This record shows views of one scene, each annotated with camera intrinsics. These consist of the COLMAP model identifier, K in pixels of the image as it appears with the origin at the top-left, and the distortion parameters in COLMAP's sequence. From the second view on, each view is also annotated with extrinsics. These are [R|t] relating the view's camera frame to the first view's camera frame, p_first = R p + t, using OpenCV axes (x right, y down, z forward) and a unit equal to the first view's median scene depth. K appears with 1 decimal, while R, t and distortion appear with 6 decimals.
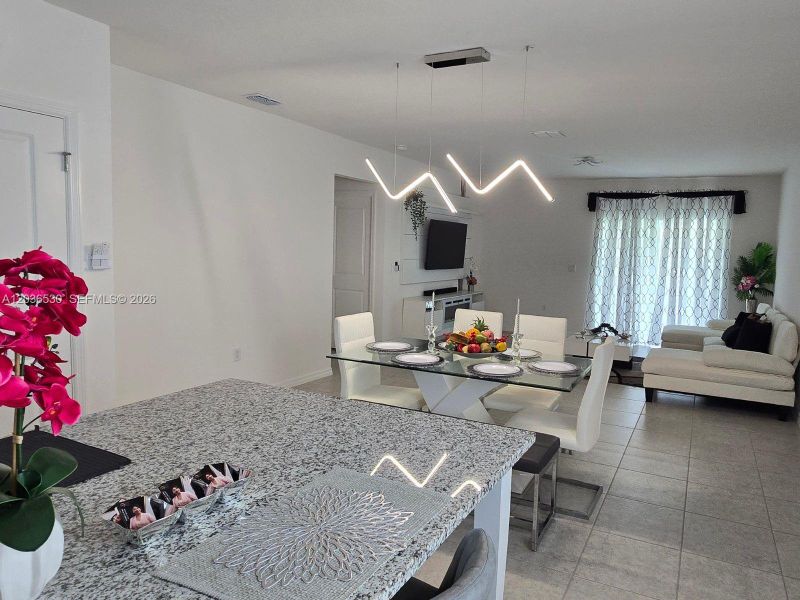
lens RADIAL K [[527.4, 0, 472.2], [0, 527.4, 290.6], [0, 0, 1]] dist [0.000695, -0.001826]
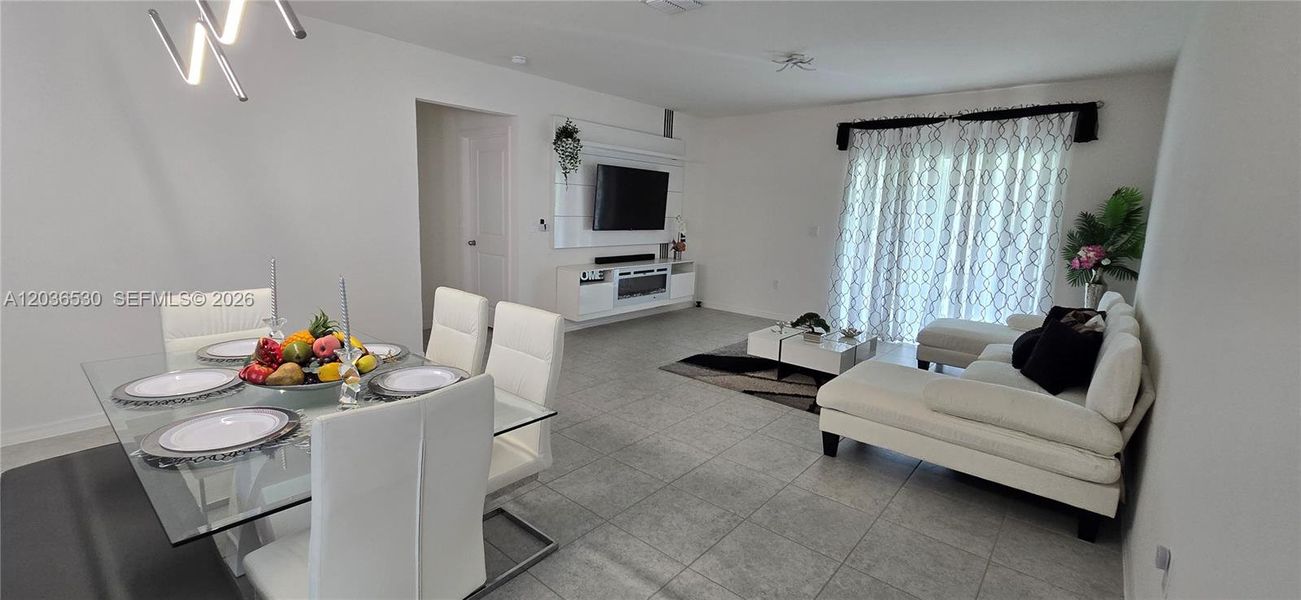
lens RADIAL K [[530.6, 0, 641.6], [0, 530.6, 290.7], [0, 0, 1]] dist [-0.002748, 0.000621]
pose [[0.956879, 0.040663, -0.287627, 0.214899], [-0.022607, 0.997575, 0.065825, -0.004163], [0.289606, -0.056484, 0.955478, 0.280455]]
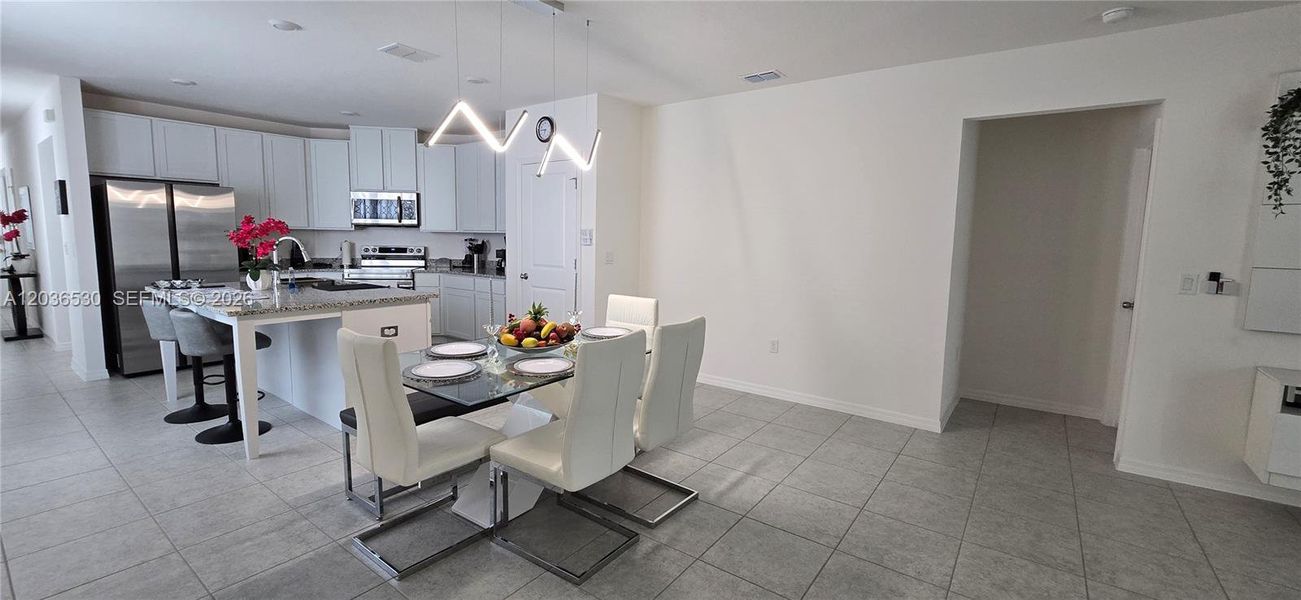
lens RADIAL K [[530.6, 0, 646.8], [0, 530.6, 292.6], [0, 0, 1]] dist [-0.002748, 0.000621]
pose [[-0.216357, 0.065563, -0.974110, 0.353971], [-0.109123, 0.989867, 0.090860, -0.026294], [0.970197, 0.125956, -0.207010, 0.621914]]
